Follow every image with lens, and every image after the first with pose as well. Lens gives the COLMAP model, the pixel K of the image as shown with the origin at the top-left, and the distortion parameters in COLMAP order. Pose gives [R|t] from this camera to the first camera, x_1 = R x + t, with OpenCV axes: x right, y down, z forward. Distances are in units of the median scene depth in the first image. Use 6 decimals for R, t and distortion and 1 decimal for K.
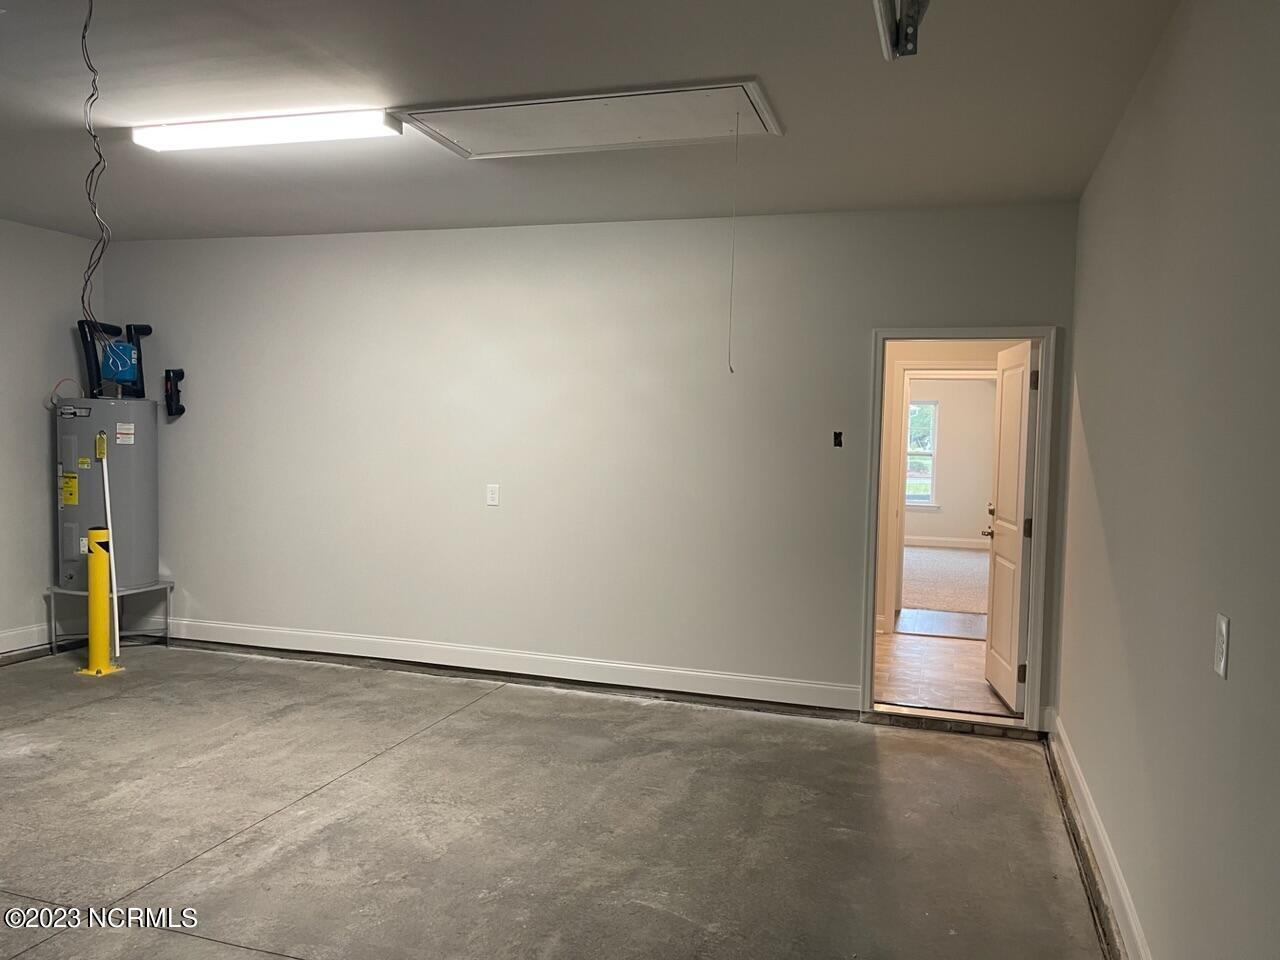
lens RADIAL K [[976.4, 0, 633.9], [0, 976.4, 478.8], [0, 0, 1]] dist [0.085435, -0.122994]
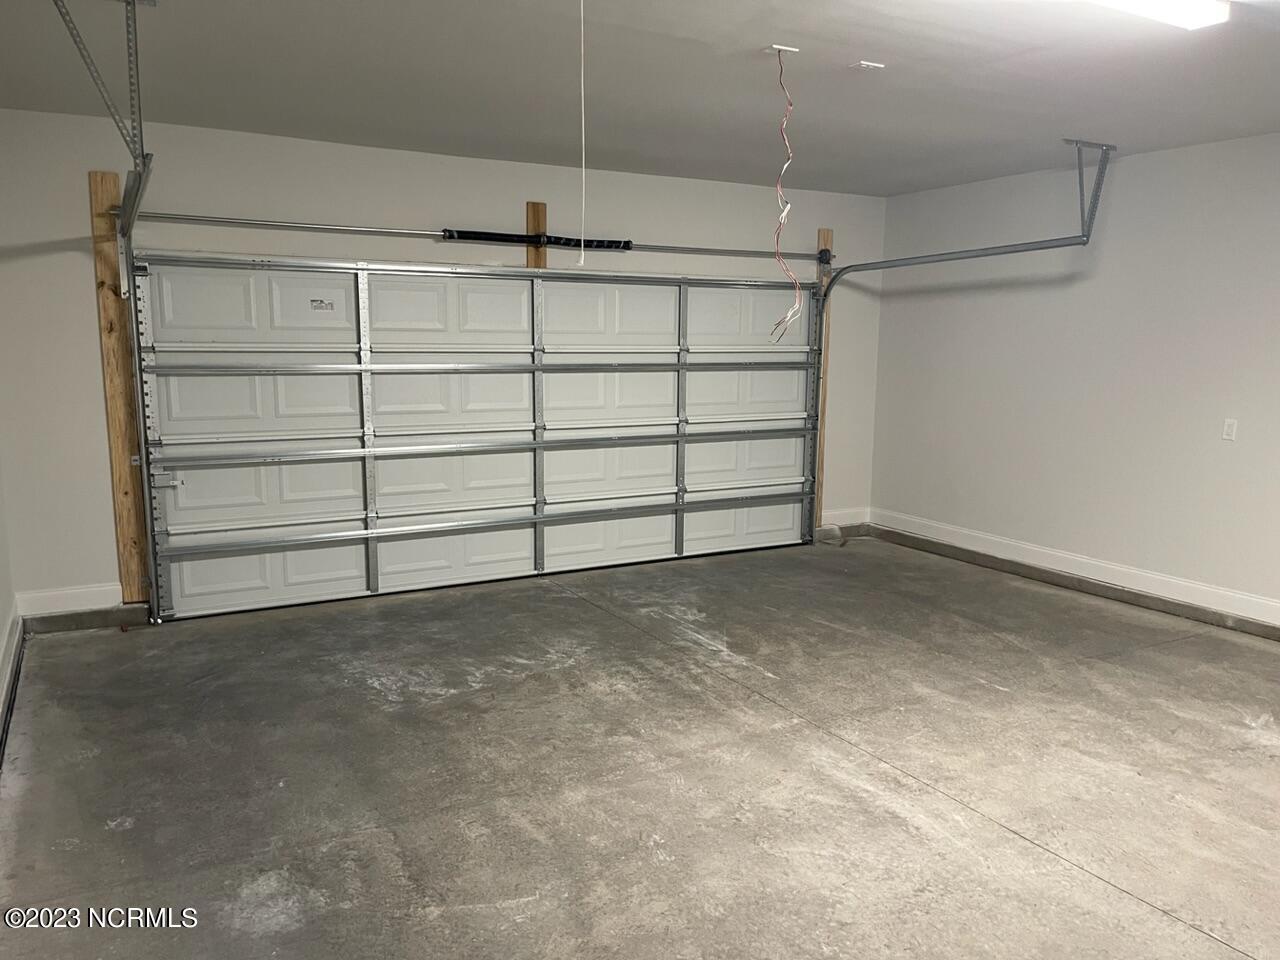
lens RADIAL K [[976.4, 0, 633.9], [0, 976.4, 478.8], [0, 0, 1]] dist [0.085435, -0.122994]
pose [[-0.685247, 0.075489, -0.724388, 0.489619], [-0.059501, 0.985487, 0.158984, -0.078346], [0.725876, 0.152045, -0.670810, 1.418481]]
